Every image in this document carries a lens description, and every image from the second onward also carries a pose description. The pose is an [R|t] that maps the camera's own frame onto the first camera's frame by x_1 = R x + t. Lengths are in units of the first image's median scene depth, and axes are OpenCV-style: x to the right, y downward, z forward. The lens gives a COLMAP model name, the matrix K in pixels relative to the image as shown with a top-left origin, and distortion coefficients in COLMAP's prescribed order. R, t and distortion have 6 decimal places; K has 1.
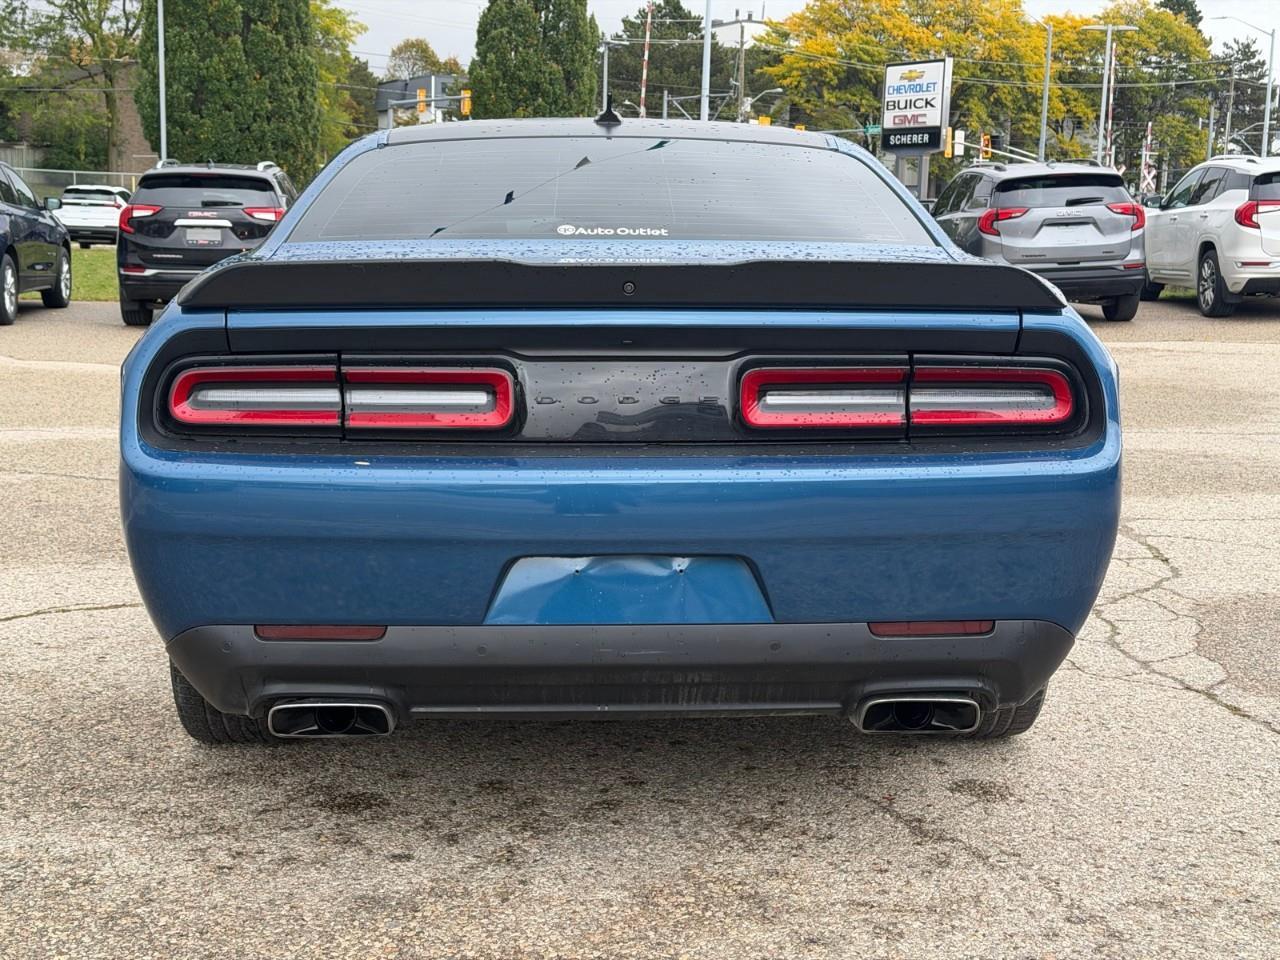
lens RADIAL K [[1753.6, 0, 640.0], [0, 1753.6, 480.0], [0, 0, 1]] dist [0.184180, -0.396861]
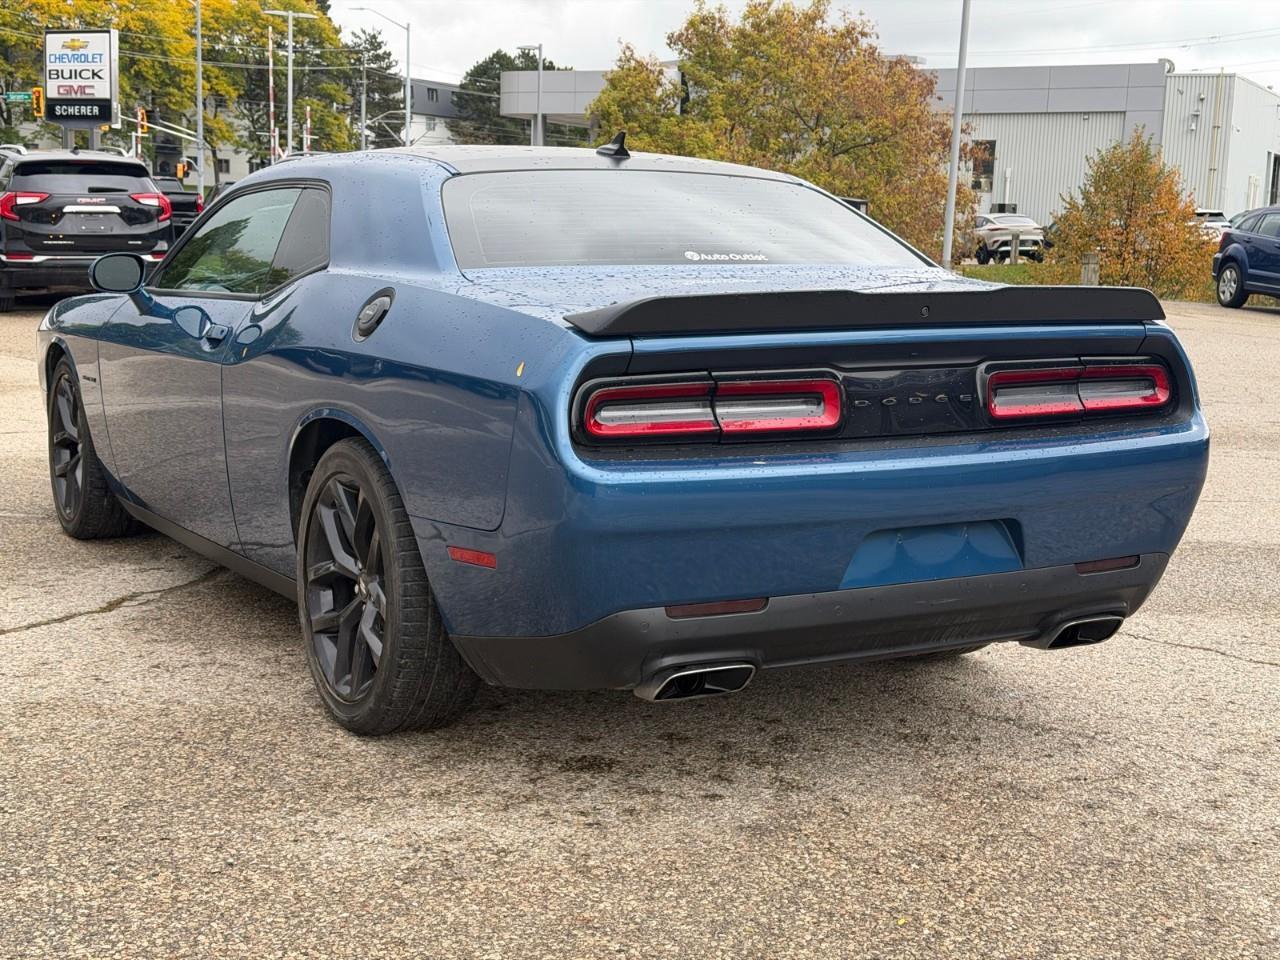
lens RADIAL K [[1753.6, 0, 640.0], [0, 1753.6, 480.0], [0, 0, 1]] dist [0.184180, -0.396861]
pose [[0.880275, -0.028712, 0.473594, -0.446844], [0.033148, 0.999450, -0.001021, -0.000428], [-0.473304, 0.016597, 0.880743, -0.010890]]
